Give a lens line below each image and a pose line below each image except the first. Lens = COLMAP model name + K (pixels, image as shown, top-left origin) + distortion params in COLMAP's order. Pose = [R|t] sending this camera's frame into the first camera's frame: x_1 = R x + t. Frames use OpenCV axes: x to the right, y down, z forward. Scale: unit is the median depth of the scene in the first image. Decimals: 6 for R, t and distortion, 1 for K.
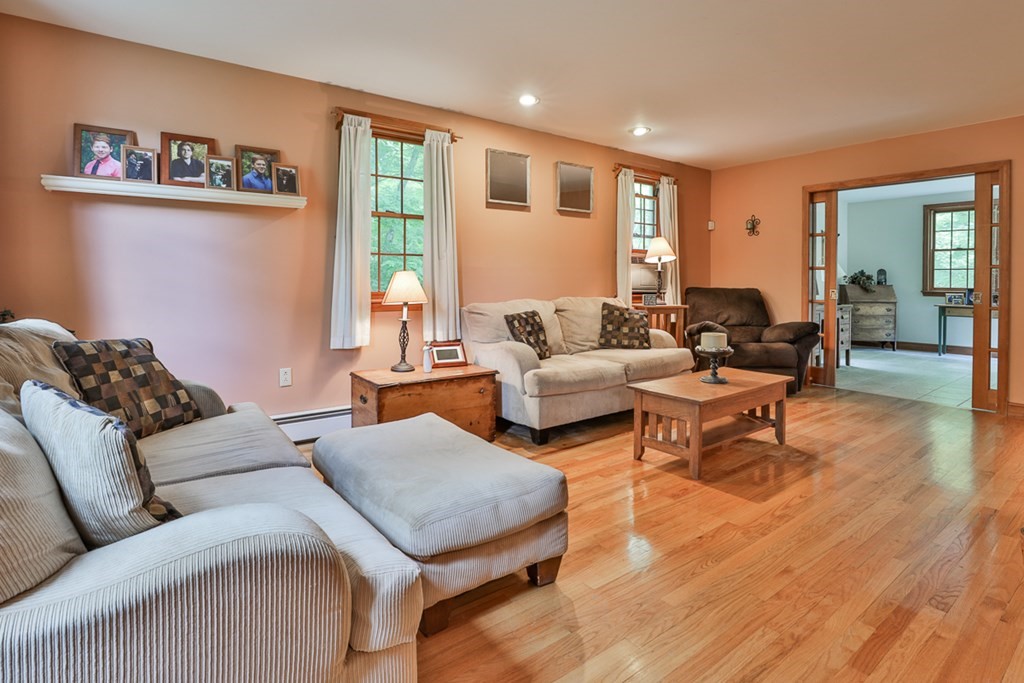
lens RADIAL K [[509.9, 0, 511.2], [0, 509.9, 285.5], [0, 0, 1]] dist [-0.020061, 0.000073]
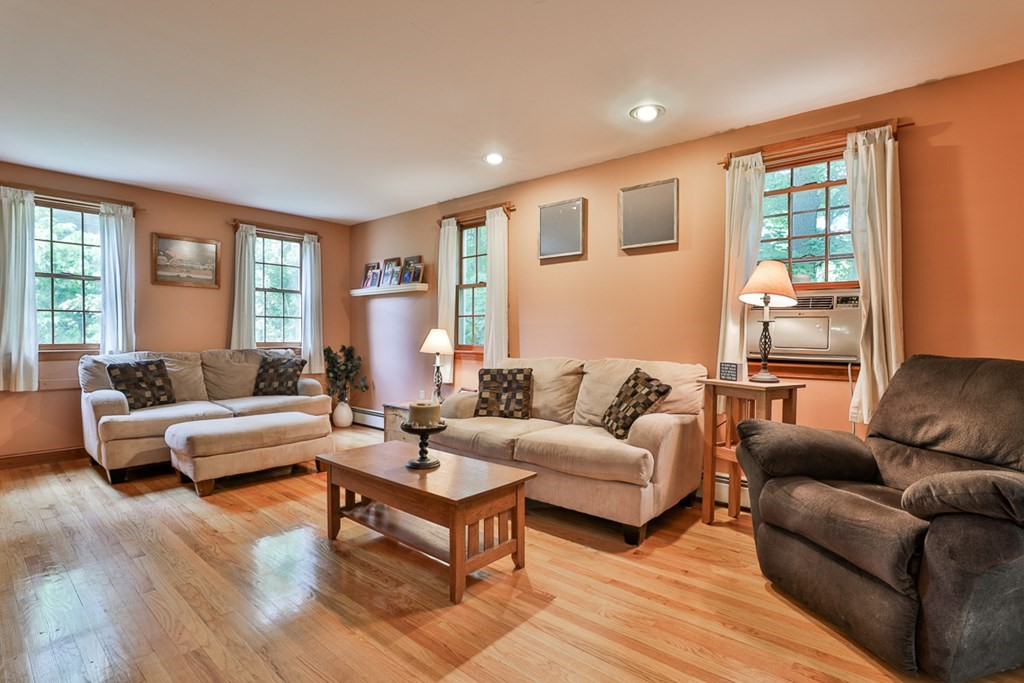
lens RADIAL K [[501.3, 0, 516.5], [0, 501.3, 334.8], [0, 0, 1]] dist [-0.014649, 0.001047]
pose [[0.231771, 0.005371, -0.972755, 0.917014], [-0.008741, 0.999956, 0.003438, -0.016568], [0.972731, 0.007707, 0.231808, 0.725606]]
